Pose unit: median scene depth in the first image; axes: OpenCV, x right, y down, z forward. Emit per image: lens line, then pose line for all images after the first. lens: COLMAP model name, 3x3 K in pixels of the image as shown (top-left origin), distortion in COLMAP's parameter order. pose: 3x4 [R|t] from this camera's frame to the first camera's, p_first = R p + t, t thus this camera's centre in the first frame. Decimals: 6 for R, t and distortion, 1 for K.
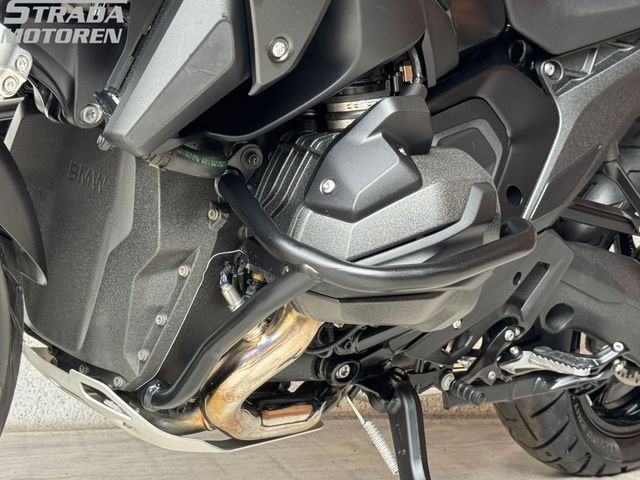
lens RADIAL K [[1360.5, 0, 320.0], [0, 1360.5, 240.0], [0, 0, 1]] dist [0.244186, 0.006746]
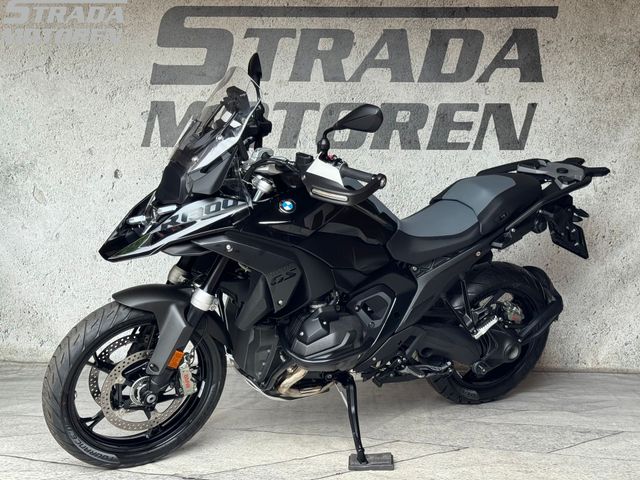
lens RADIAL K [[959.6, 0, 320.0], [0, 959.6, 240.0], [0, 0, 1]] dist [0.136096, -0.034399]
pose [[0.965445, 0.020245, -0.259821, 0.630280], [0.000295, 0.996893, 0.078772, -0.434868], [0.260608, -0.076126, 0.962439, -1.227342]]
